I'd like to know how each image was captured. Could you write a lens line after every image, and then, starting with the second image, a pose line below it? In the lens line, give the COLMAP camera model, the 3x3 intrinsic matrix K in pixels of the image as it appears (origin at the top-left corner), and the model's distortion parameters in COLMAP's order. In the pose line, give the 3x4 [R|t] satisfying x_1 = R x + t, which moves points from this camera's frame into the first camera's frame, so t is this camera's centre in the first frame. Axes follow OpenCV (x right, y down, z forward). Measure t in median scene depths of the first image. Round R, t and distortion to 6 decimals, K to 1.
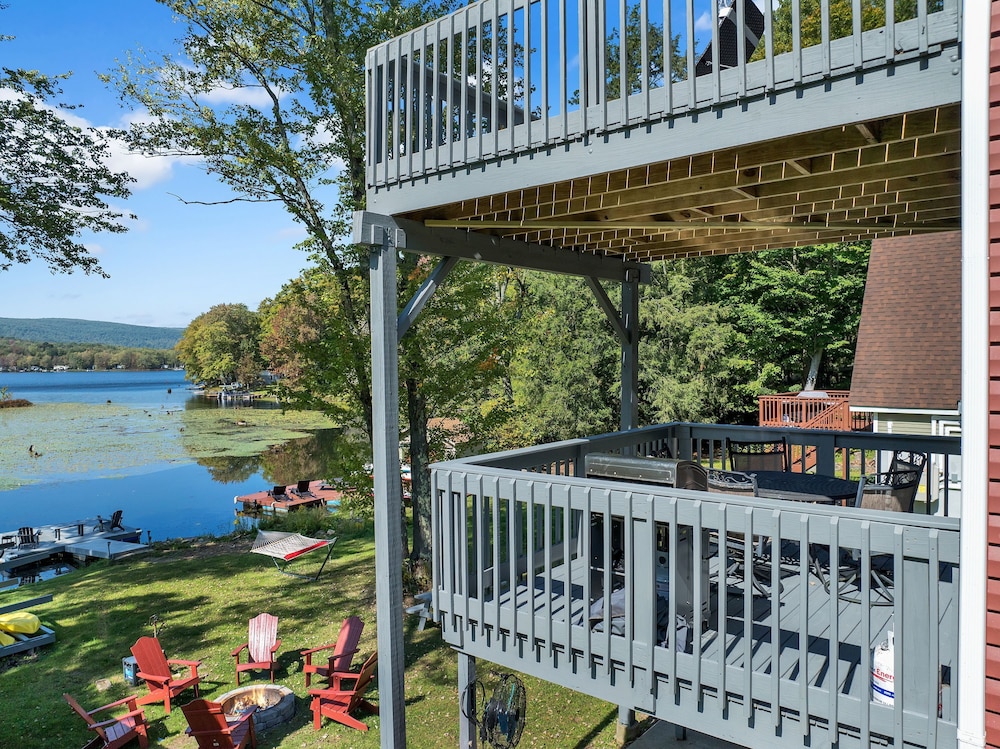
lens RADIAL K [[704.6, 0, 500.8], [0, 704.6, 372.3], [0, 0, 1]] dist [-0.041664, 0.005750]
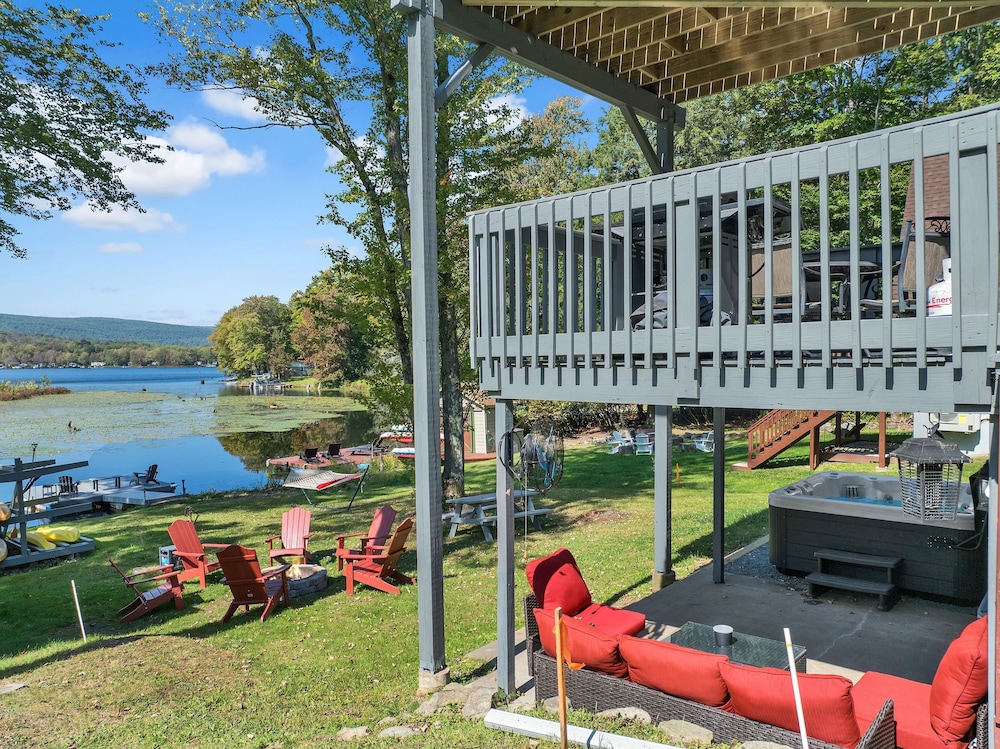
lens RADIAL K [[704.6, 0, 500.8], [0, 704.6, 372.3], [0, 0, 1]] dist [-0.041664, 0.005750]
pose [[0.999200, 0.001015, -0.039969, -0.002771], [-0.000928, 0.999997, 0.002180, 0.072337], [0.039971, -0.002142, 0.999199, 0.000764]]
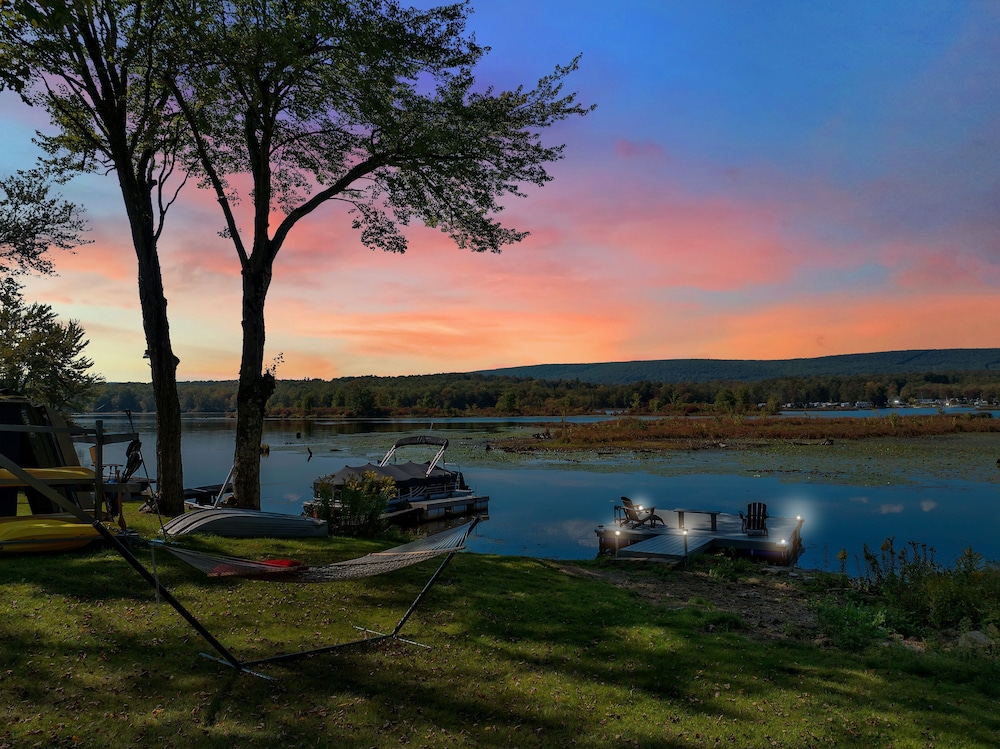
lens RADIAL K [[704.6, 0, 500.8], [0, 704.6, 372.3], [0, 0, 1]] dist [-0.041664, 0.005750]
pose [[0.121102, -0.046764, -0.991538, 0.059293], [-0.006242, 0.998834, -0.047871, 0.135190], [0.992620, 0.011987, 0.120669, 0.840359]]
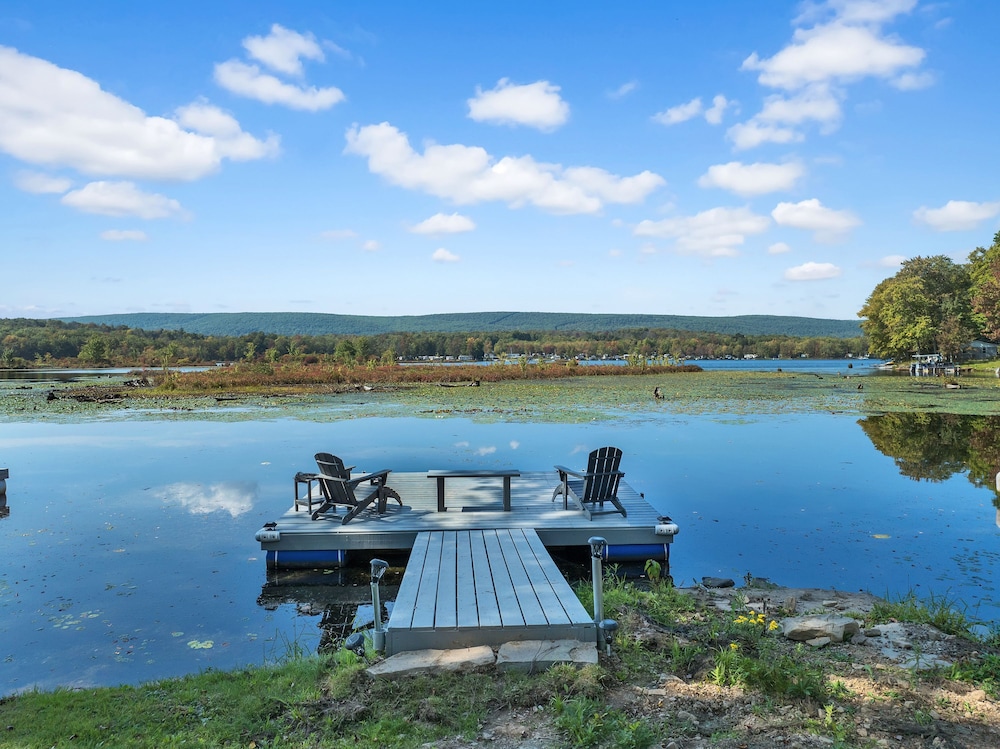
lens RADIAL K [[704.6, 0, 500.8], [0, 704.6, 372.3], [0, 0, 1]] dist [-0.041664, 0.005750]
pose [[0.611857, 0.015431, -0.790818, -0.404768], [-0.008097, 0.999879, 0.013246, 0.193437], [0.790927, -0.001701, 0.611908, 0.935504]]
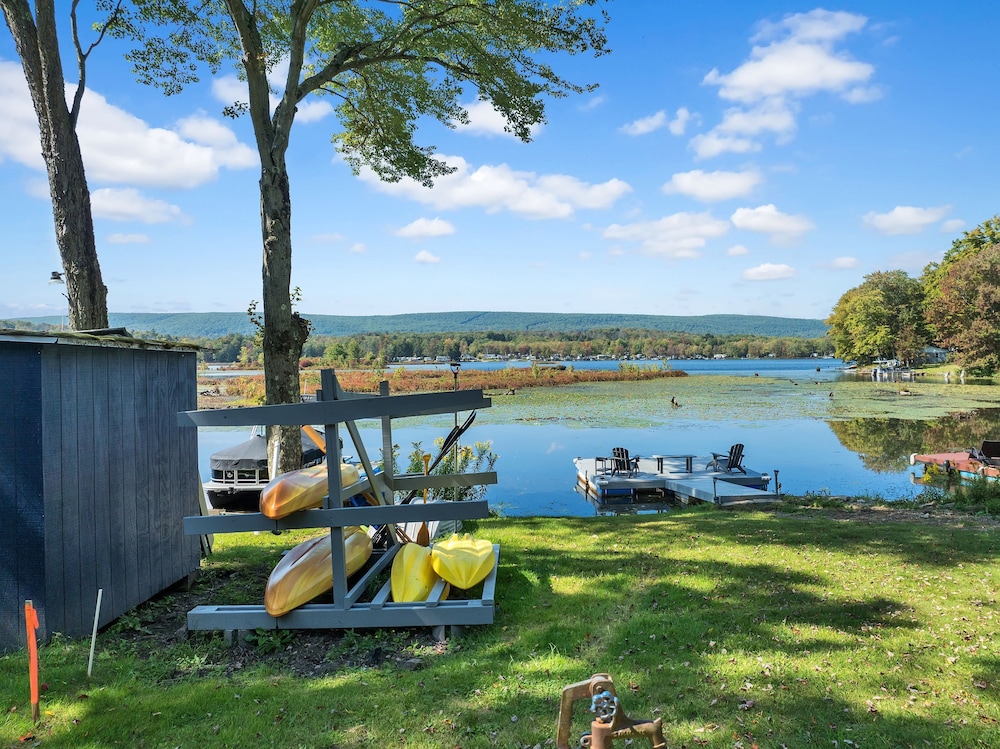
lens RADIAL K [[704.6, 0, 500.8], [0, 704.6, 372.3], [0, 0, 1]] dist [-0.041664, 0.005750]
pose [[0.644854, 0.013716, -0.764183, -0.199179], [-0.004527, 0.999890, 0.014127, 0.140056], [0.764293, -0.005650, 0.644845, 0.433051]]
